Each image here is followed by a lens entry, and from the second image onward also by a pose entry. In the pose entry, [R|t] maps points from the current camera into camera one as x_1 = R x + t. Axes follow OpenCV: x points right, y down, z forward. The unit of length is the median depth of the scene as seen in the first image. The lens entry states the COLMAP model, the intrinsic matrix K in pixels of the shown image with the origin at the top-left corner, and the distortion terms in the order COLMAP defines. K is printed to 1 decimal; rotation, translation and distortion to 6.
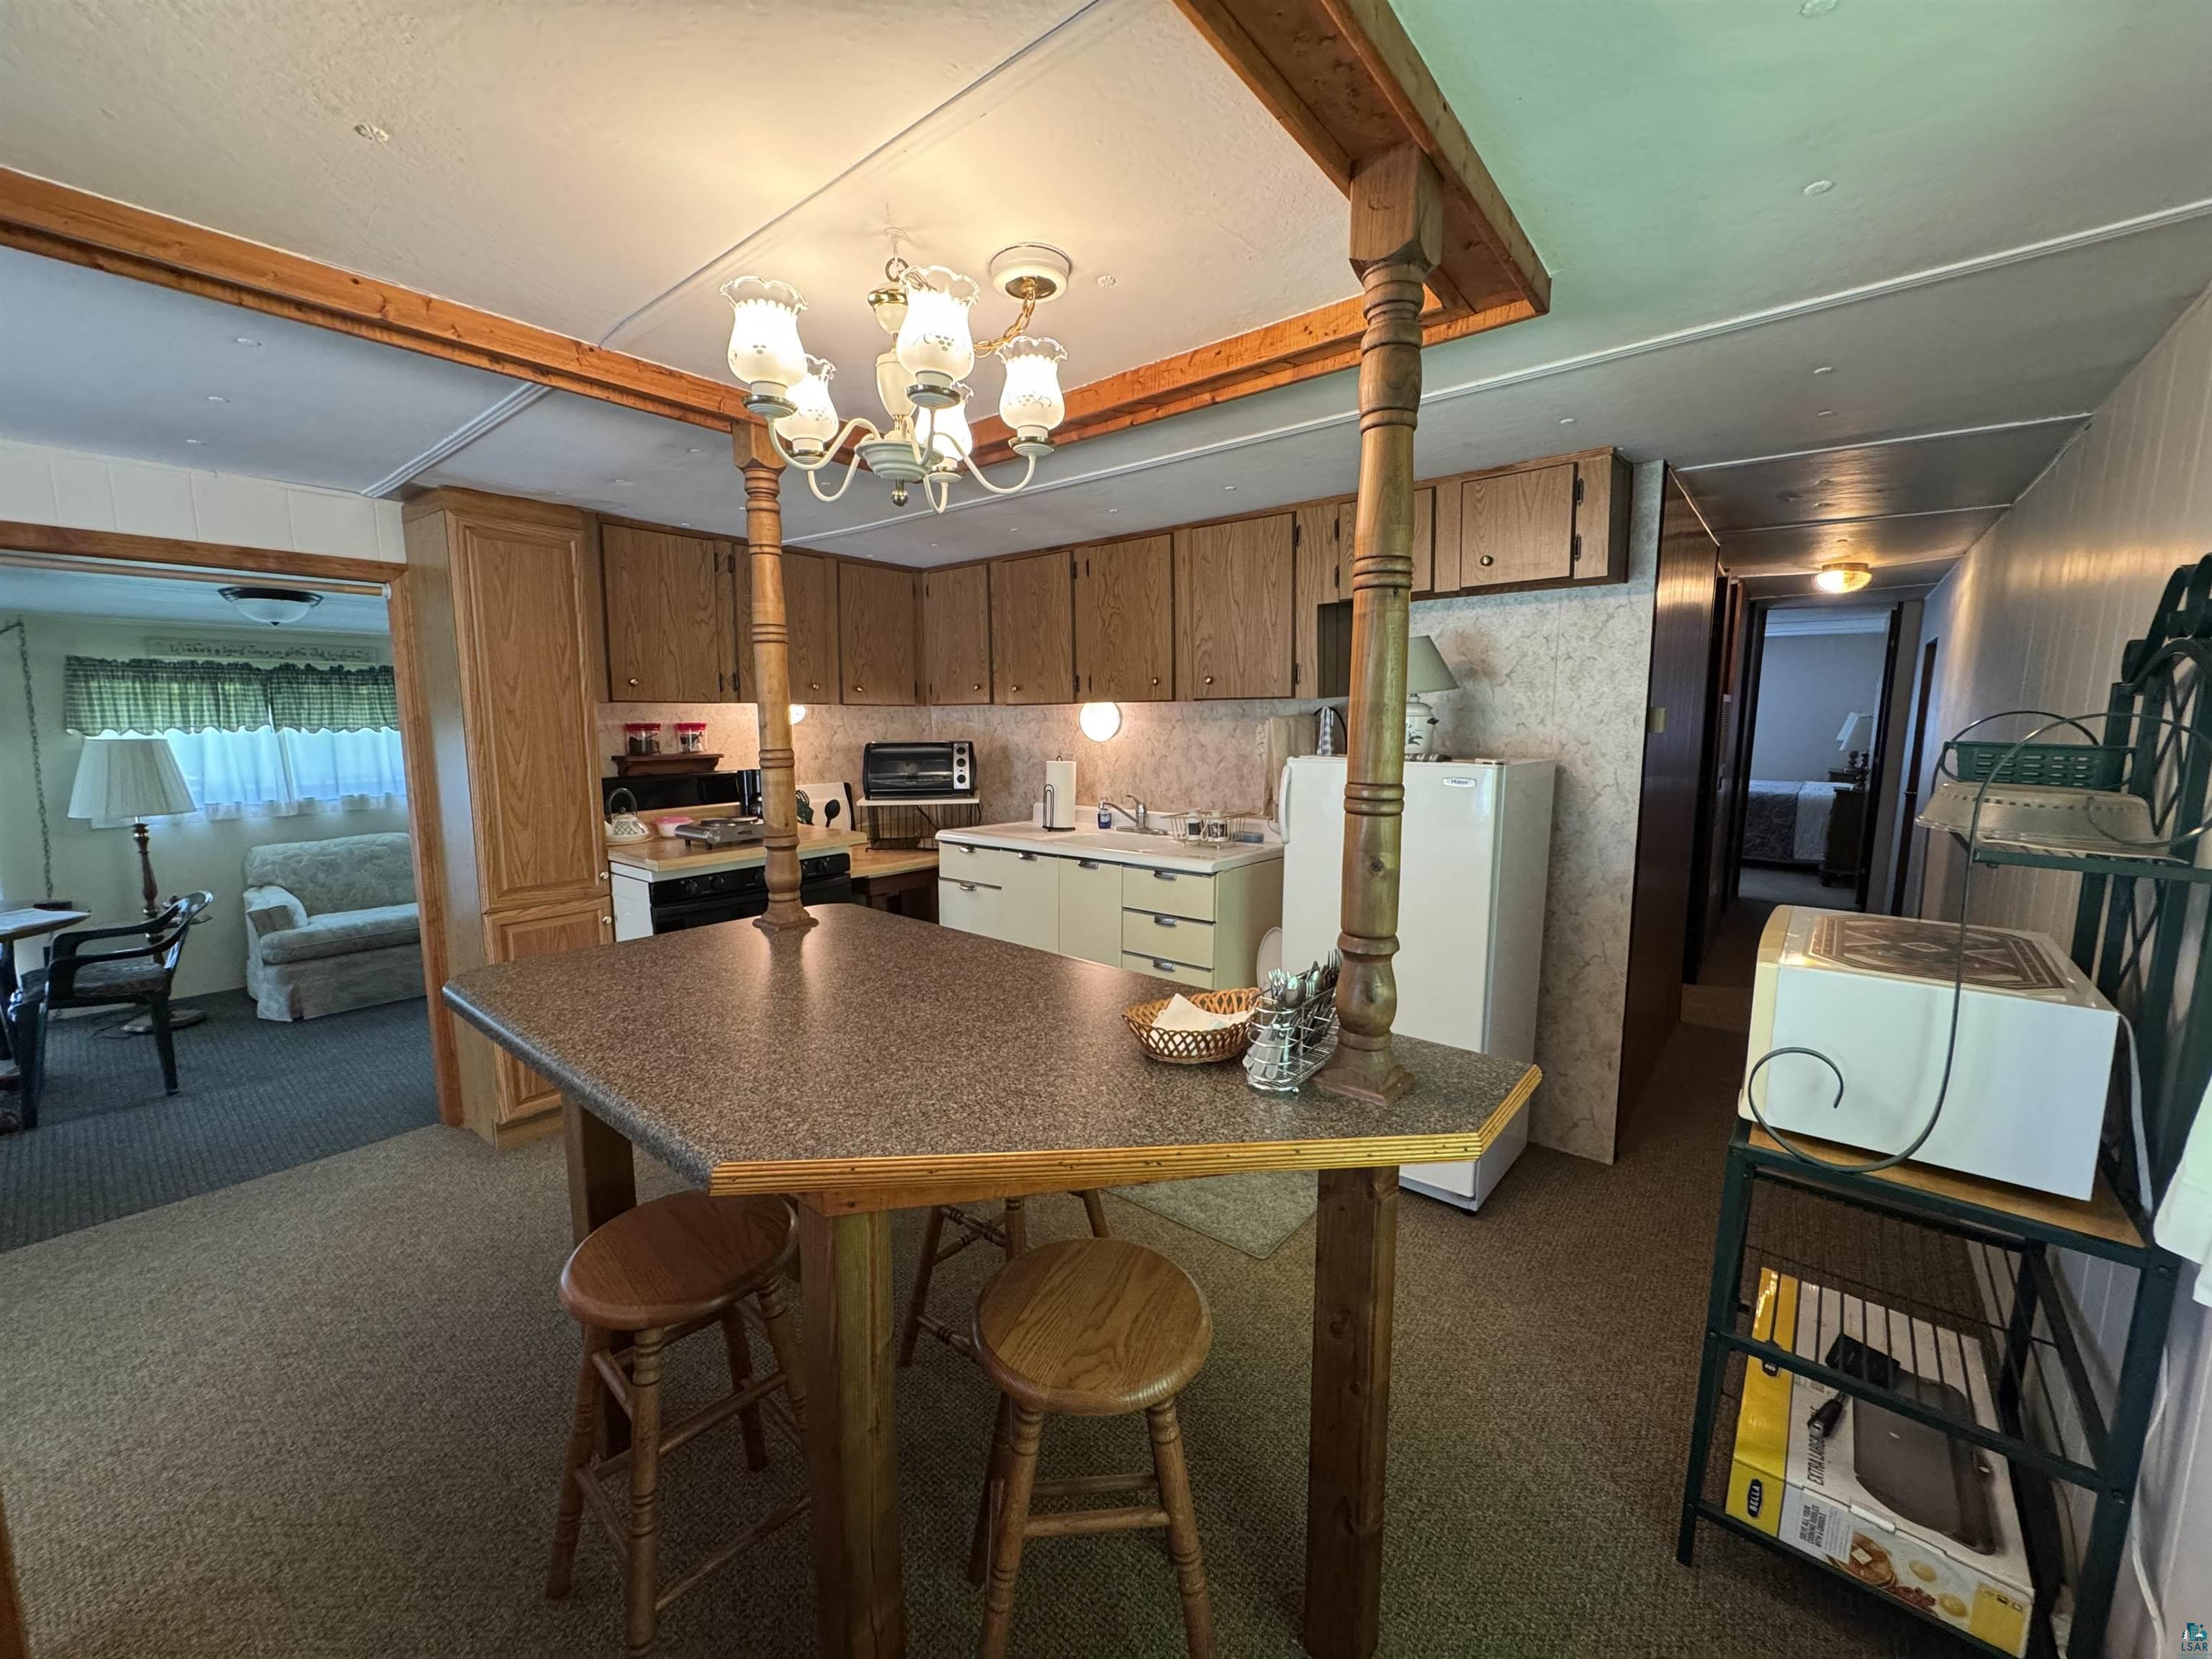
lens RADIAL K [[882.5, 0, 1100.8], [0, 882.5, 827.8], [0, 0, 1]] dist [0.000369, 0.000120]
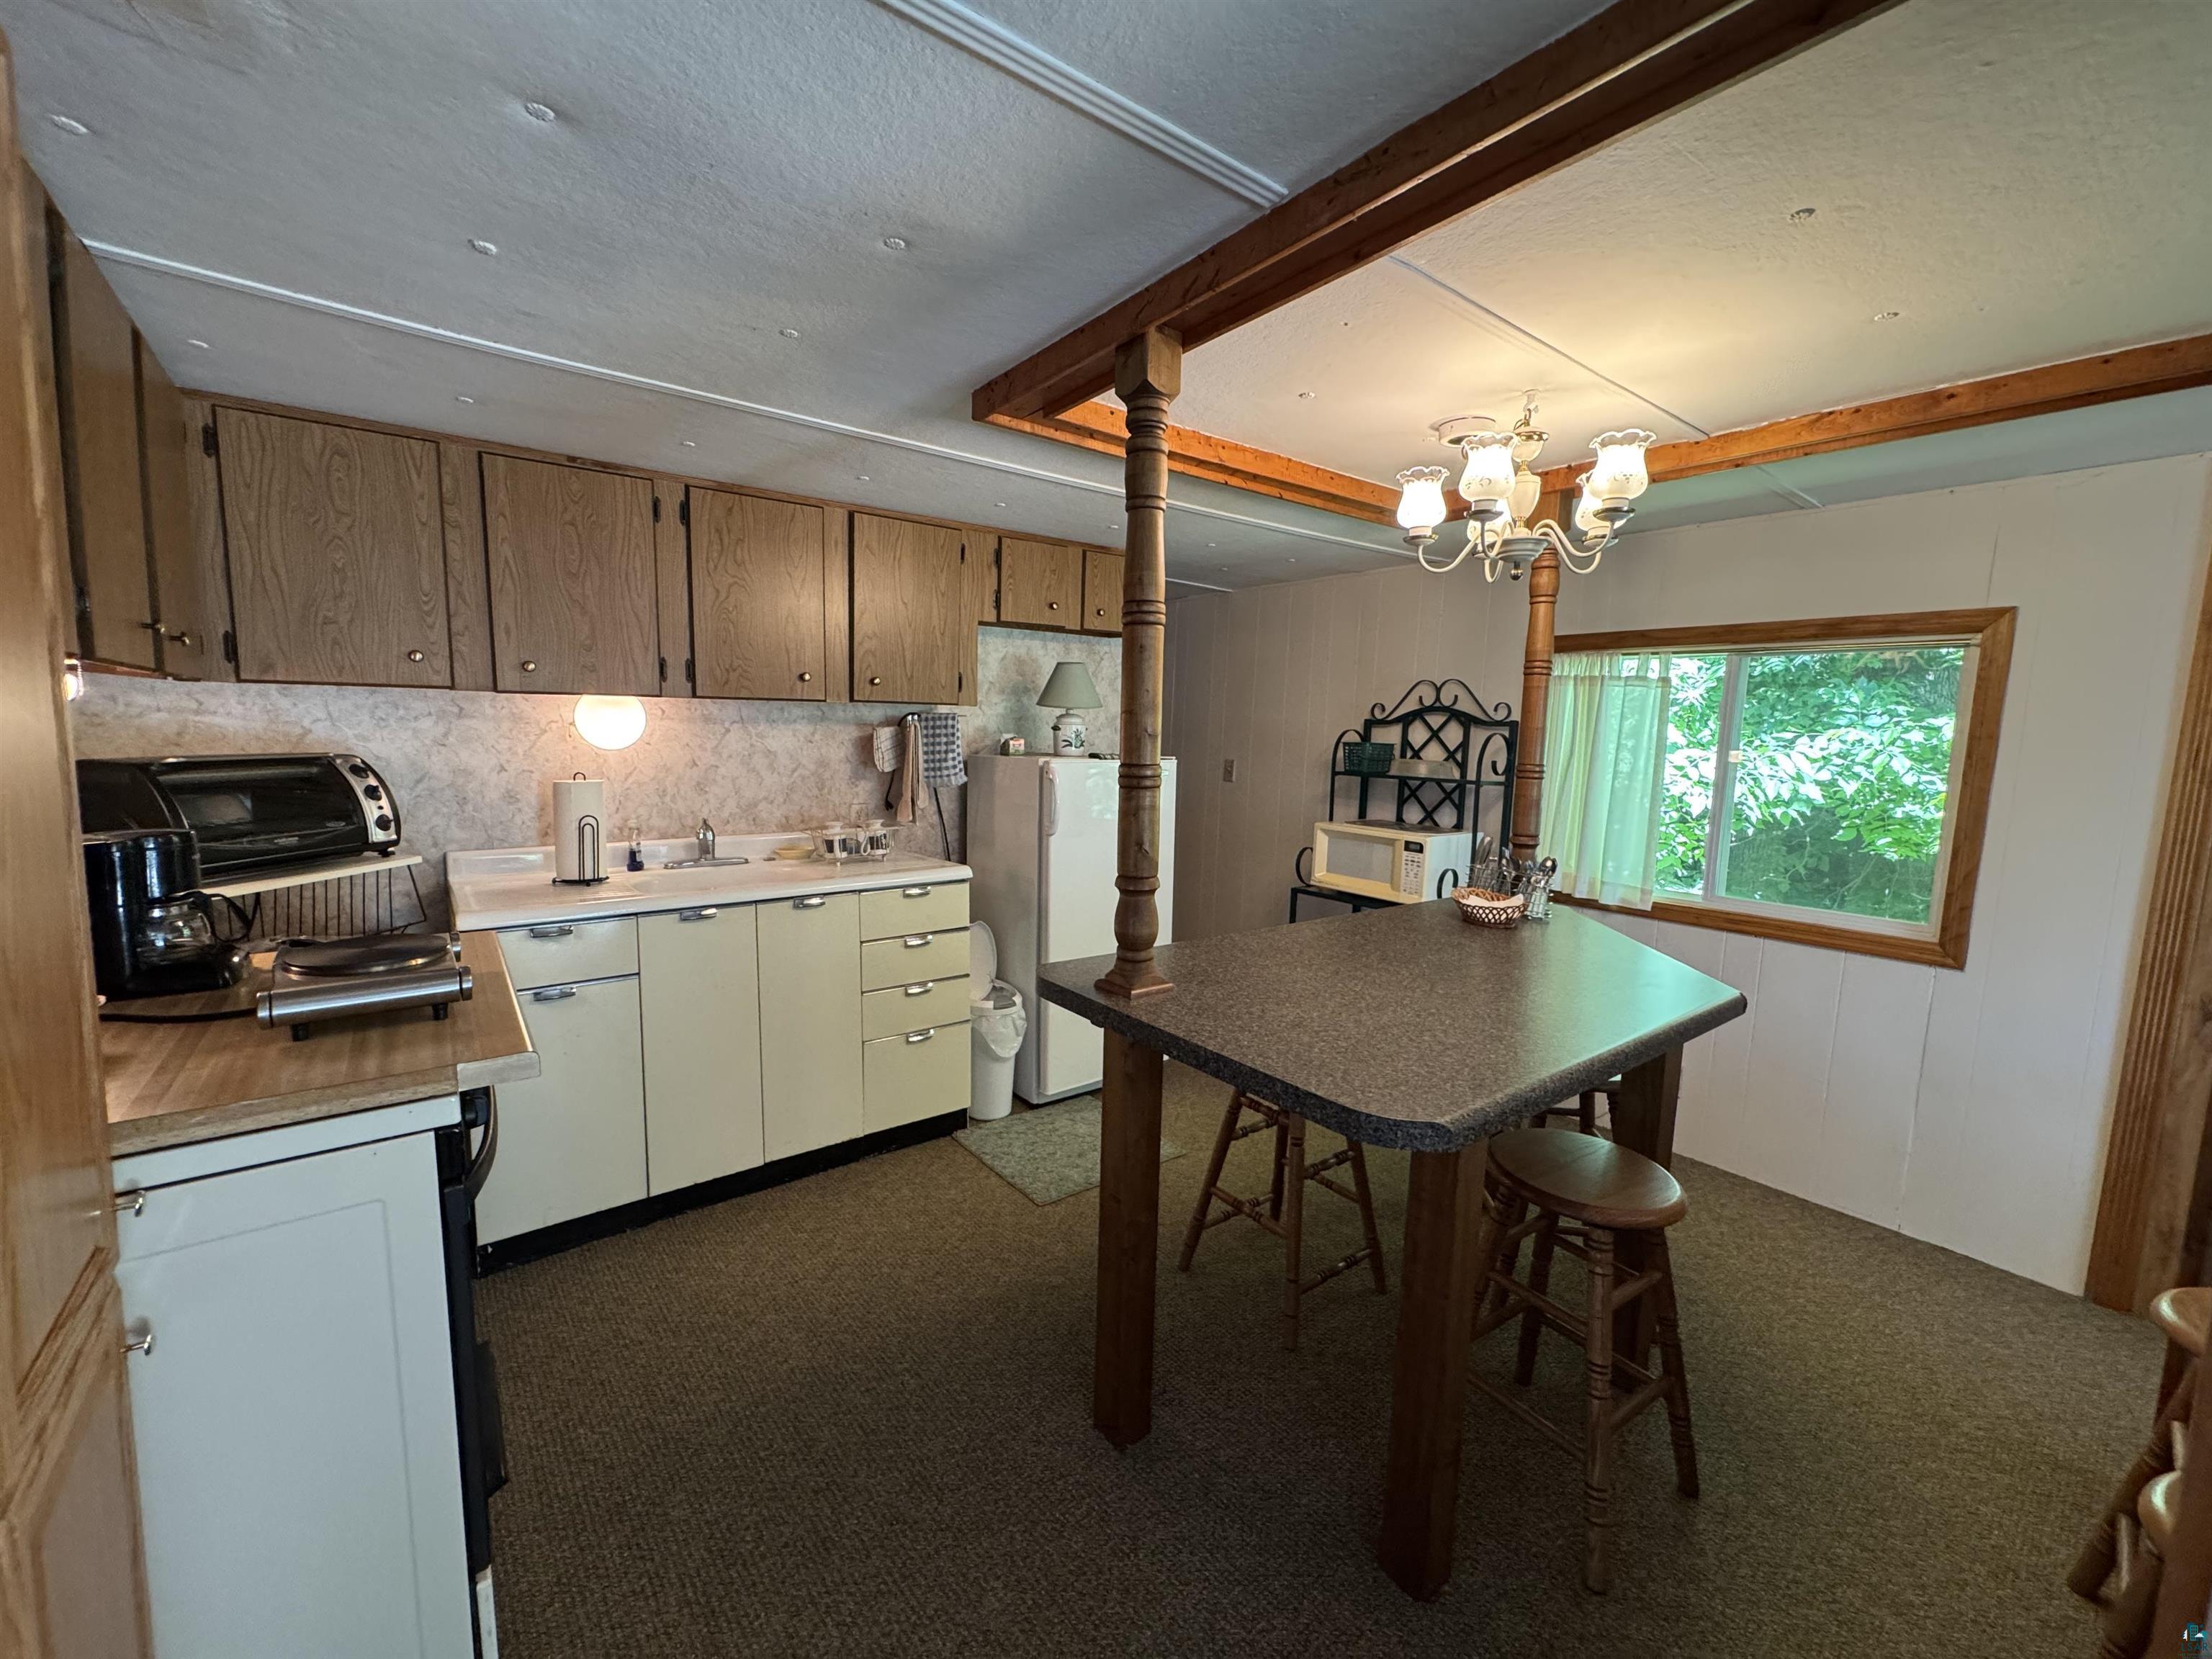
lens RADIAL K [[882.5, 0, 1101.2], [0, 882.5, 831.4], [0, 0, 1]] dist [0.000369, 0.000120]
pose [[0.220435, -0.107028, 0.969512, -0.635610], [0.100197, 0.991188, 0.086640, -0.057450], [-0.970242, 0.078044, 0.229216, 0.484209]]
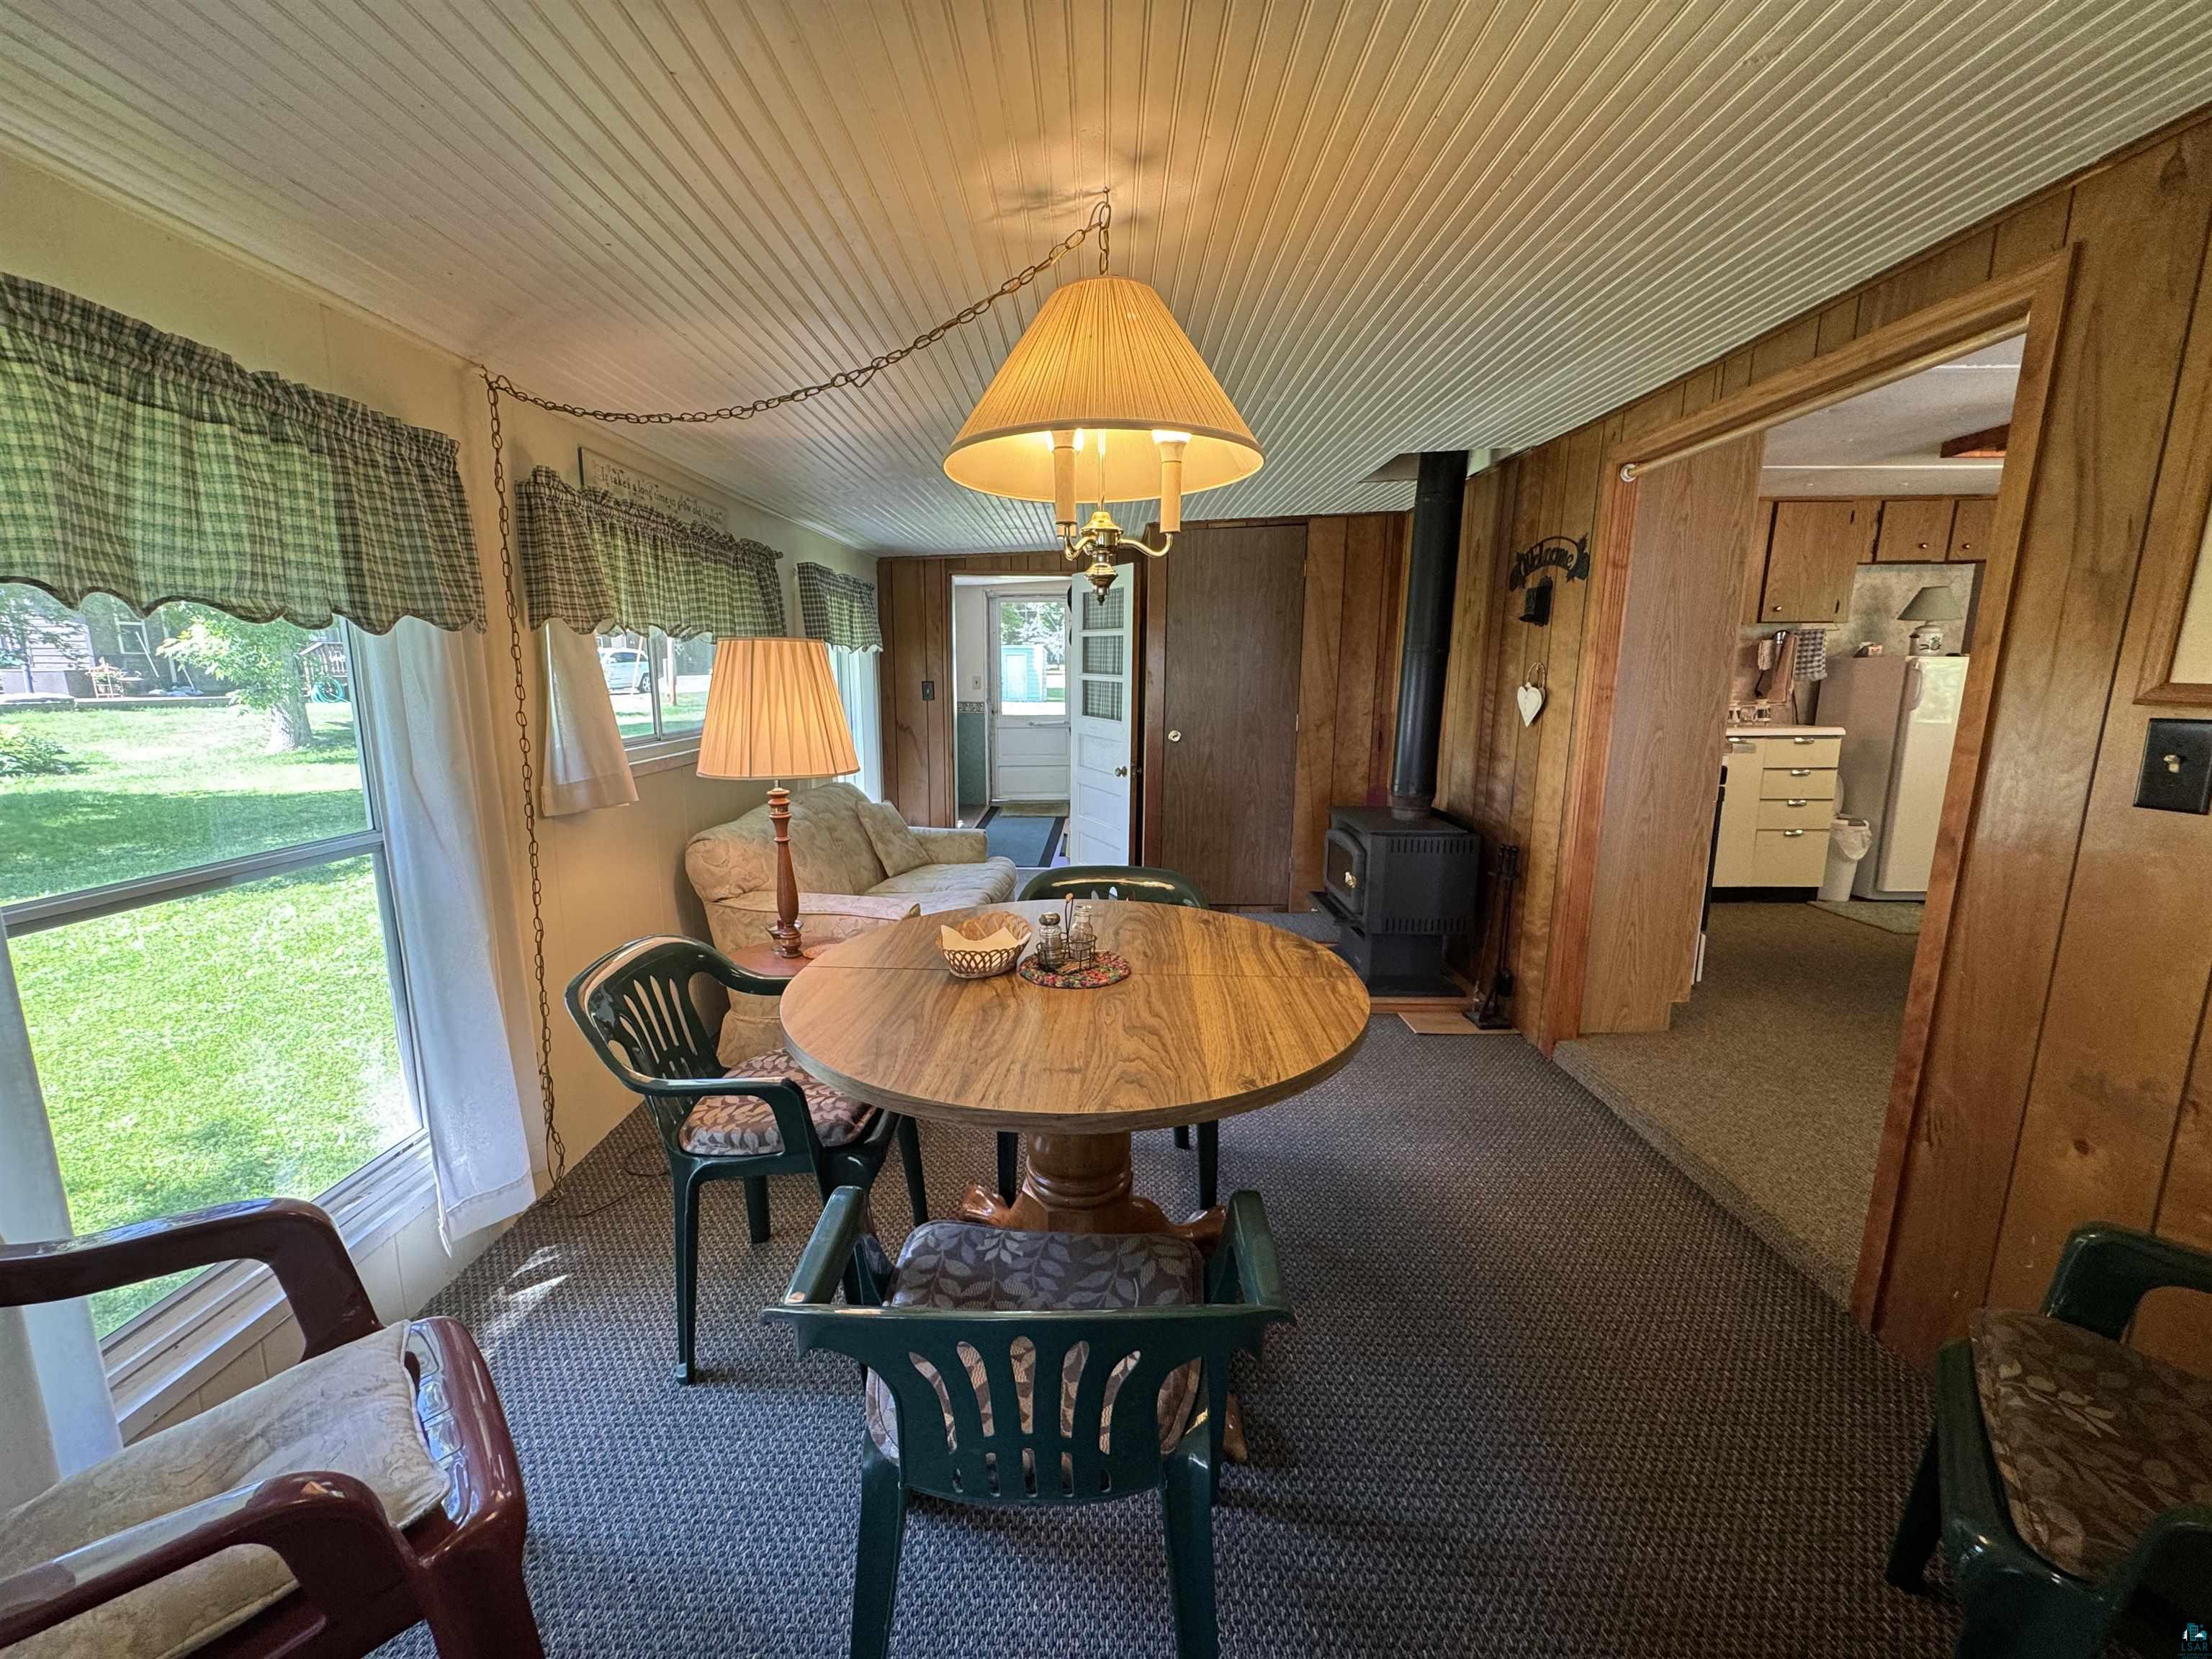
lens RADIAL K [[882.5, 0, 1107.9], [0, 882.5, 832.9], [0, 0, 1]] dist [0.000369, 0.000120]
pose [[0.770937, -0.112100, 0.626968, -1.504774], [0.082603, 0.993673, 0.076096, 0.002893], [-0.631532, -0.006876, 0.775320, 0.479255]]
